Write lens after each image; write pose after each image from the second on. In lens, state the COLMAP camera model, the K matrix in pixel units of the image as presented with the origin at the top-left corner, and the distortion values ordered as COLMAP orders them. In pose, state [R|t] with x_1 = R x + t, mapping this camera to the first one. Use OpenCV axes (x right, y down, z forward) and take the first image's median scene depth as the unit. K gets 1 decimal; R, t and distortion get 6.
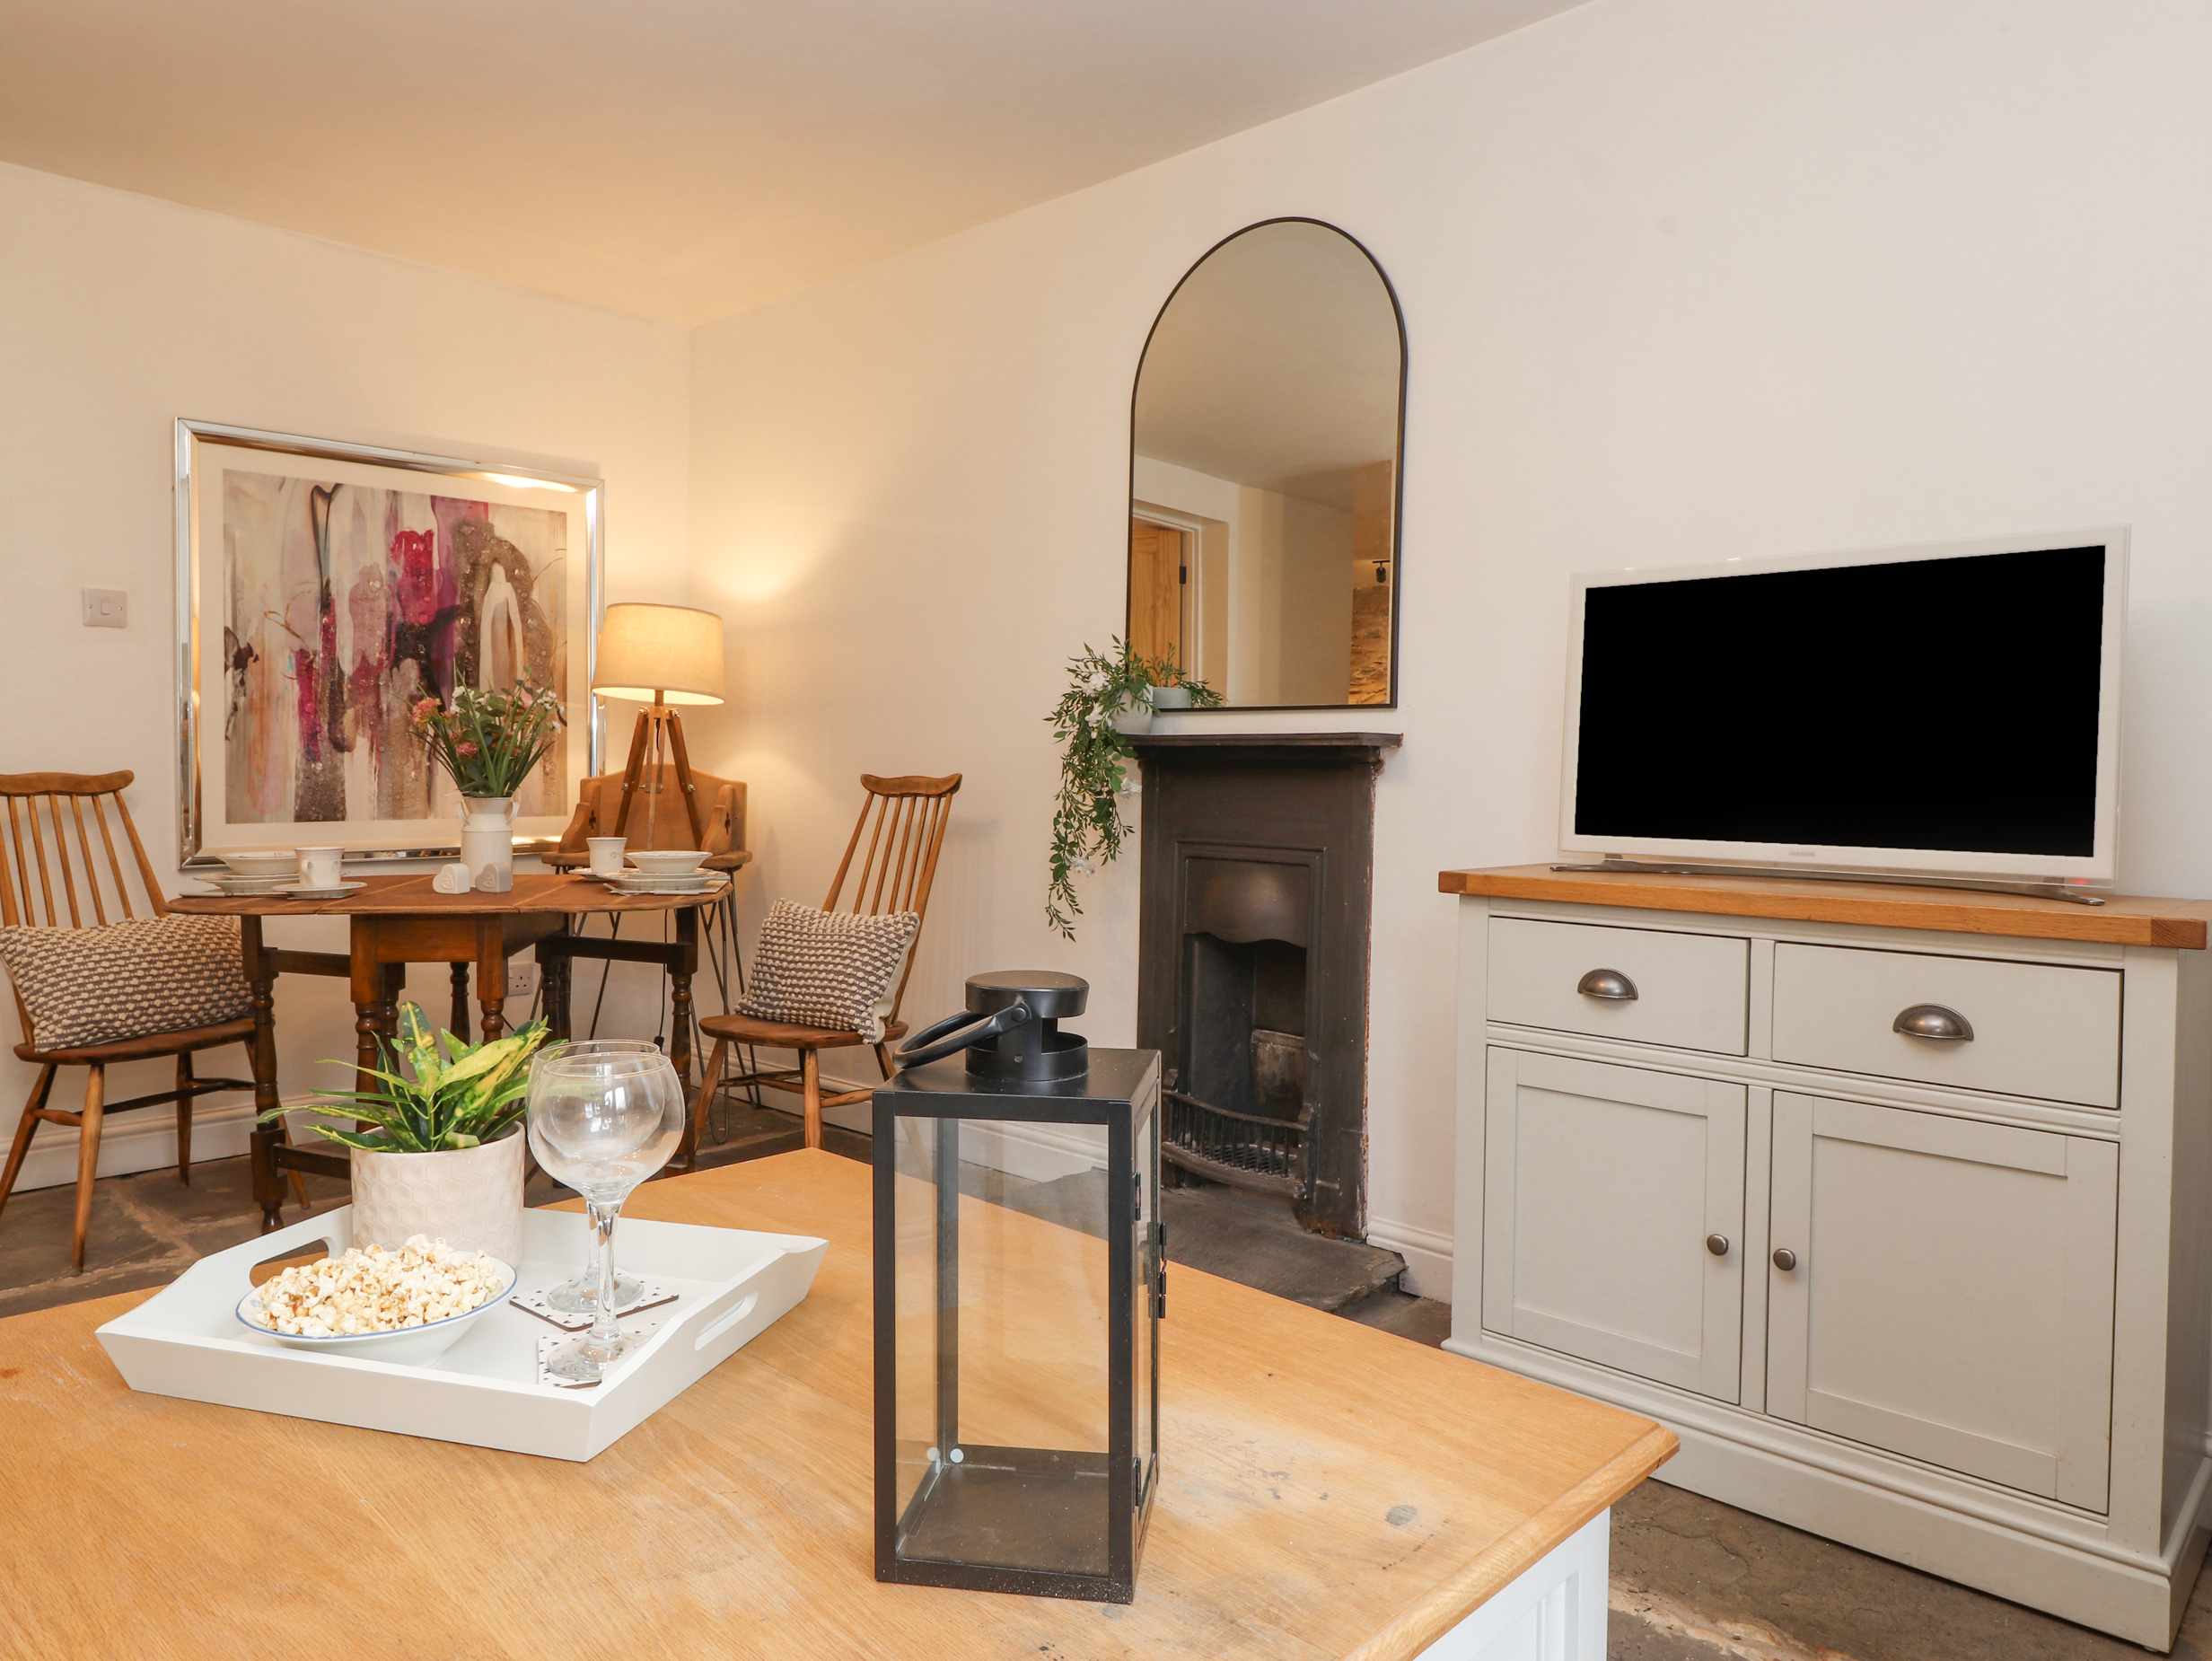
lens RADIAL K [[1470.8, 0, 1106.6], [0, 1470.8, 792.5], [0, 0, 1]] dist [-0.000324, 0.000332]
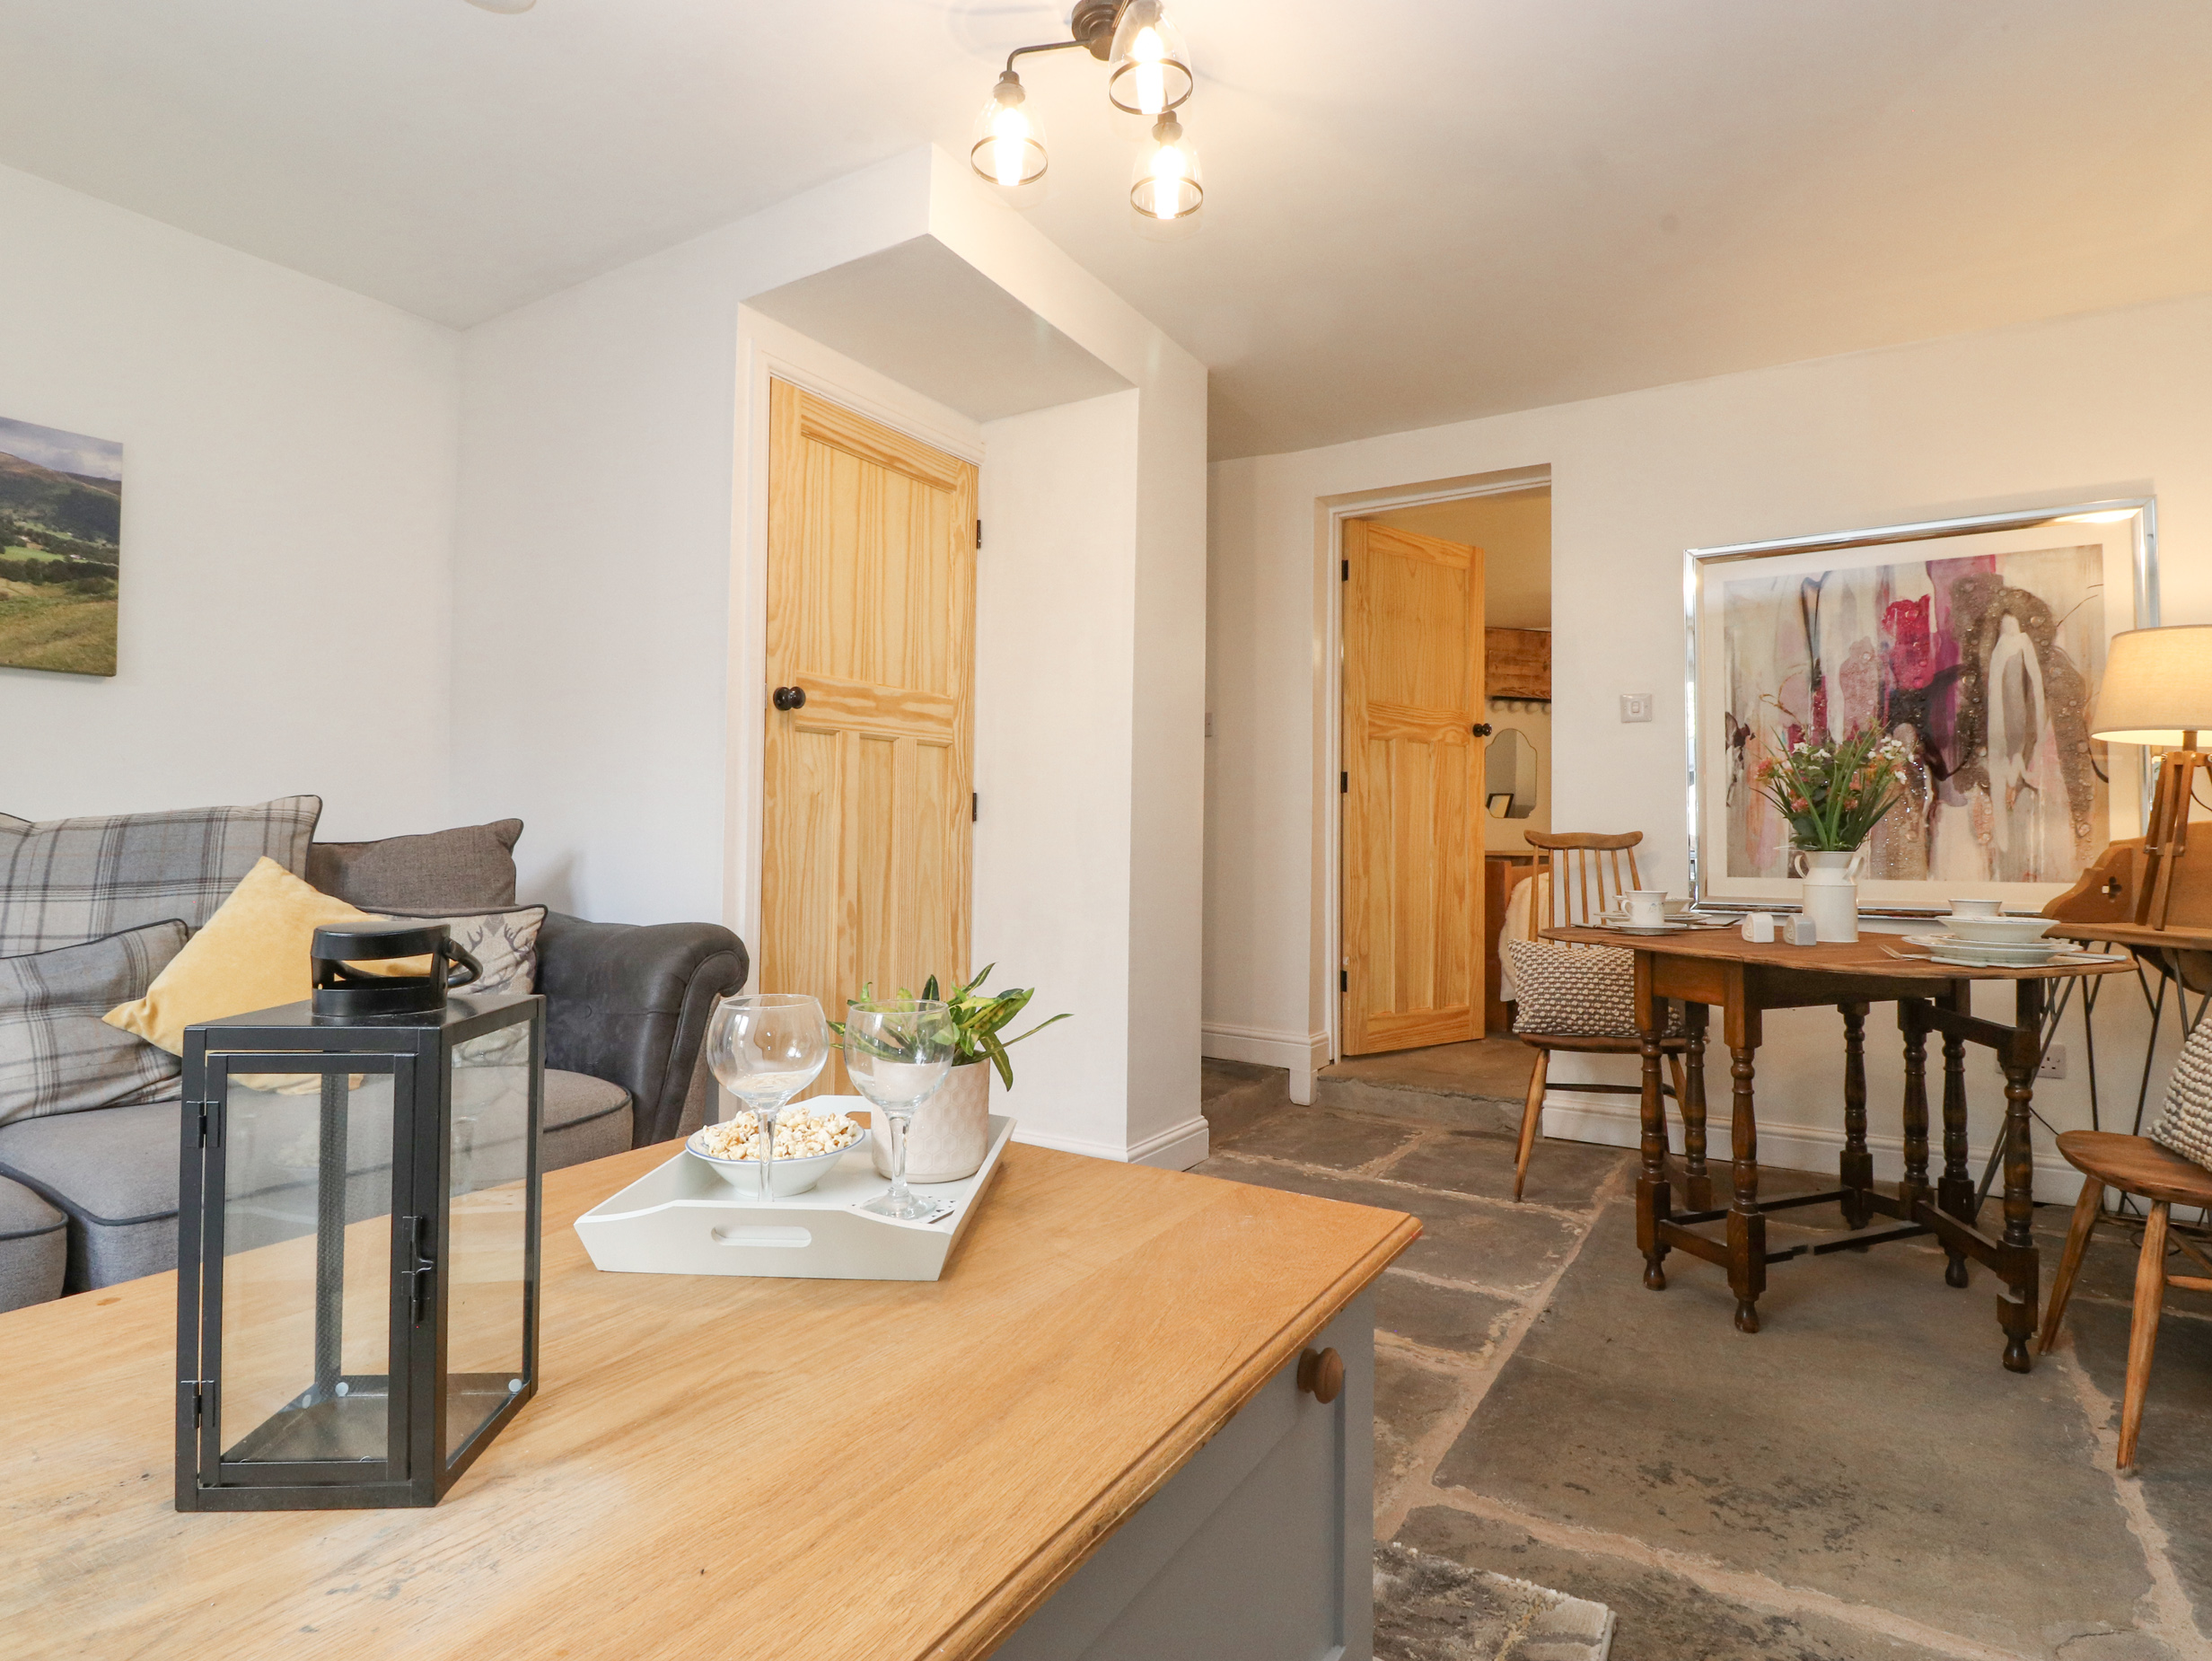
lens RADIAL K [[1154.9, 0, 1113.2], [0, 1154.9, 803.7], [0, 0, 1]] dist [0.001948, -0.015258]
pose [[0.215230, -0.036925, -0.975865, 0.203975], [-0.024807, 0.998756, -0.043262, 0.014547], [0.976248, 0.033520, 0.214046, 0.309001]]
